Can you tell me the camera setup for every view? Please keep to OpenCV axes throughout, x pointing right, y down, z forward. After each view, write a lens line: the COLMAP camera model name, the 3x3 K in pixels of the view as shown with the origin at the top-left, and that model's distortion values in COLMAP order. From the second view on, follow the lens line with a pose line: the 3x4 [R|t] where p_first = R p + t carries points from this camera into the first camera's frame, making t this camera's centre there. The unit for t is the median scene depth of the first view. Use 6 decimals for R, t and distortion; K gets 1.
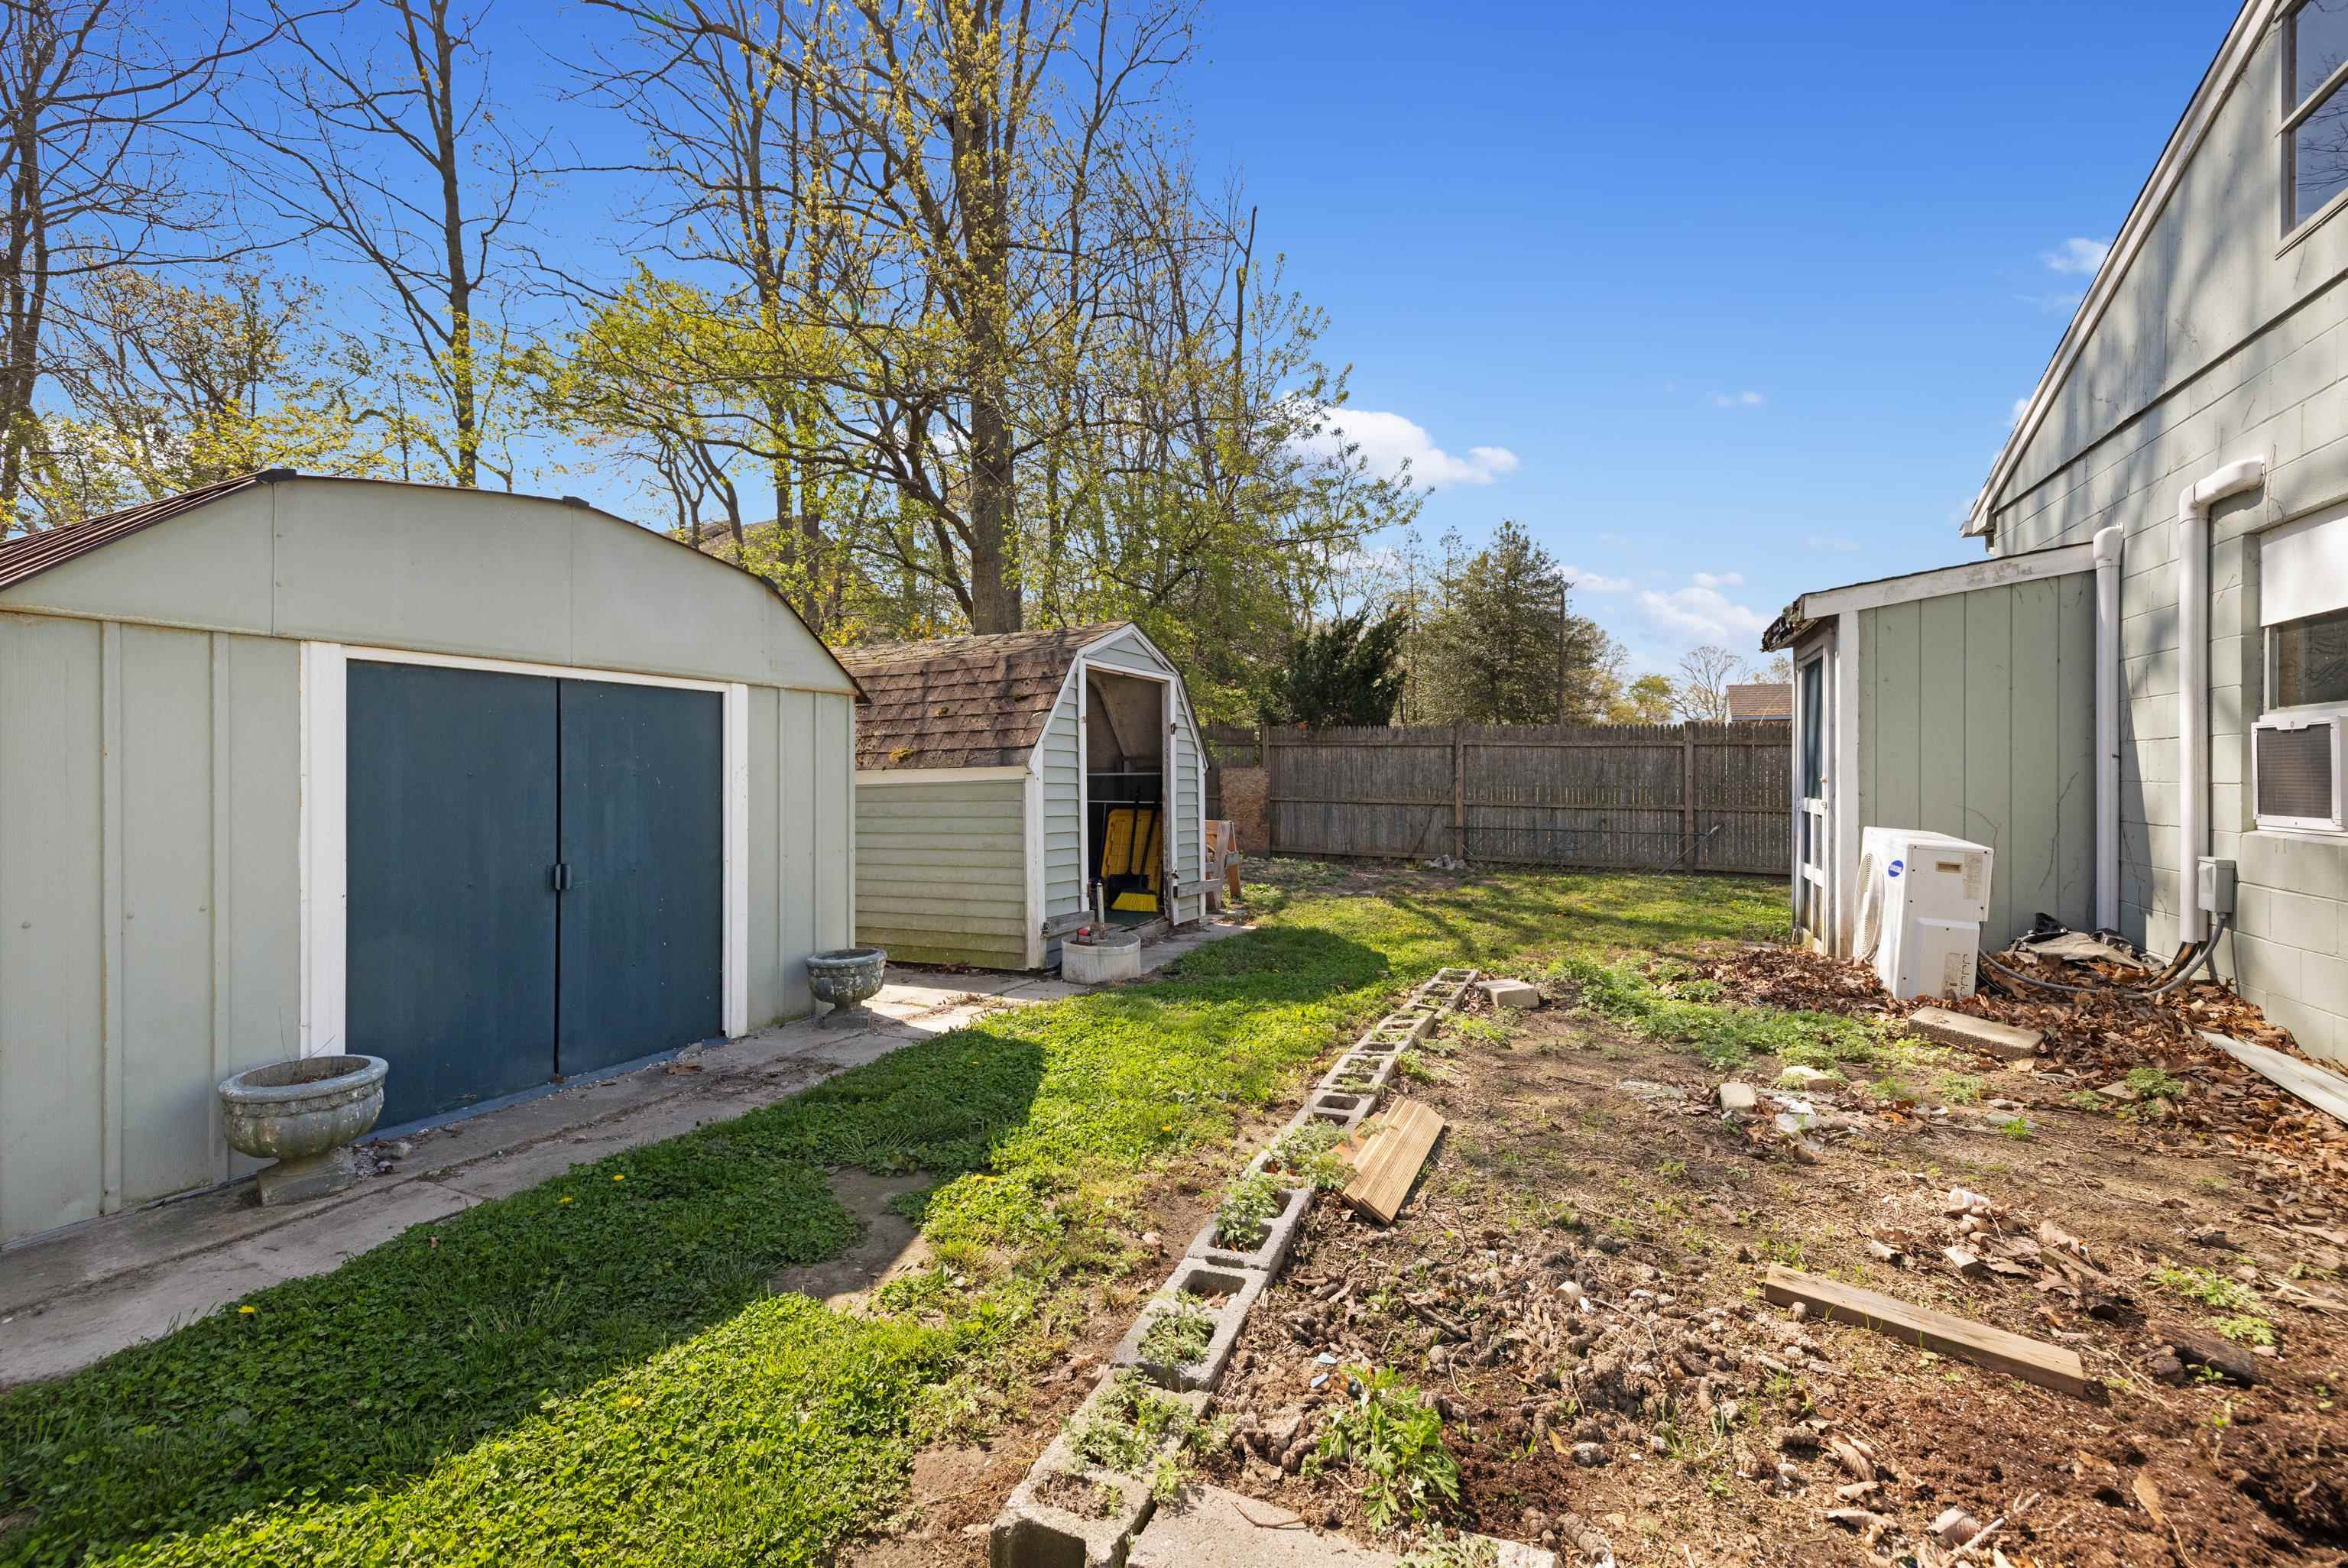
lens RADIAL K [[1014.1, 0, 1178.2], [0, 1014.1, 796.6], [0, 0, 1]] dist [0.002315, -0.000473]
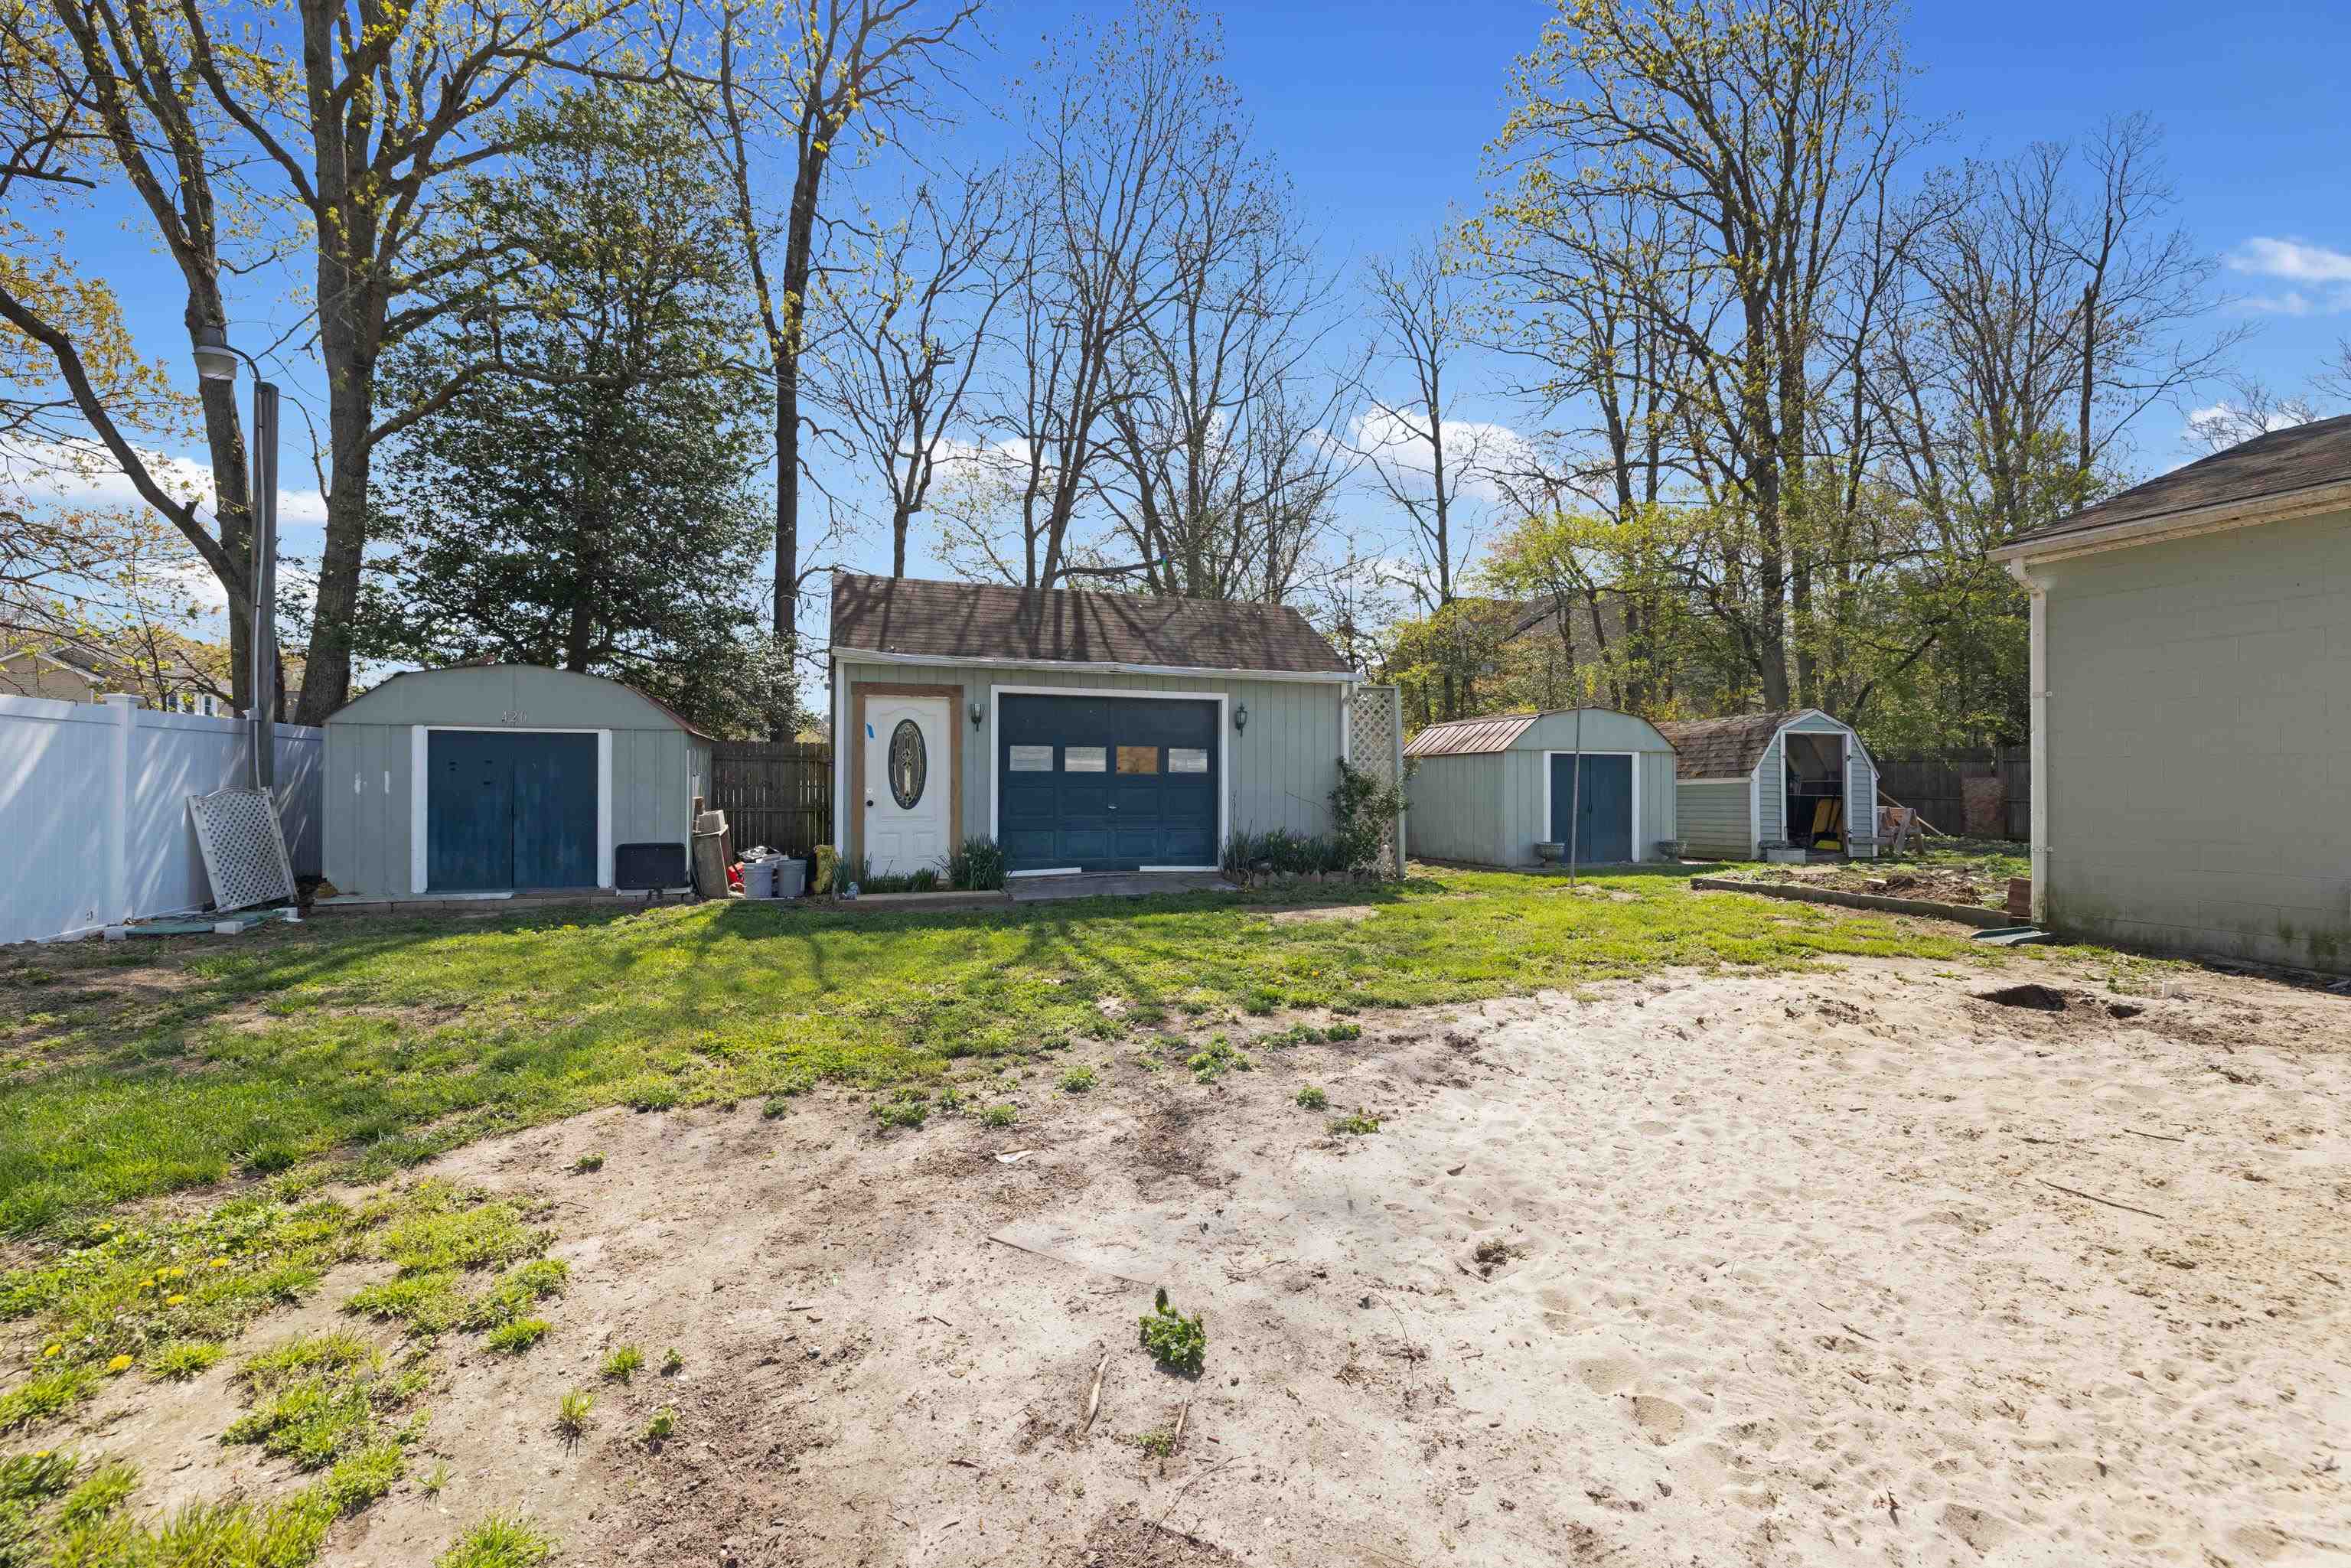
lens RADIAL K [[1004.4, 0, 1179.5], [0, 1004.4, 772.3], [0, 0, 1]] dist [0.001197, 0.000264]
pose [[0.713020, -0.009904, -0.701074, 0.340713], [-0.016502, 0.999386, -0.030902, 0.034039], [0.700950, 0.033602, 0.712419, -1.018532]]
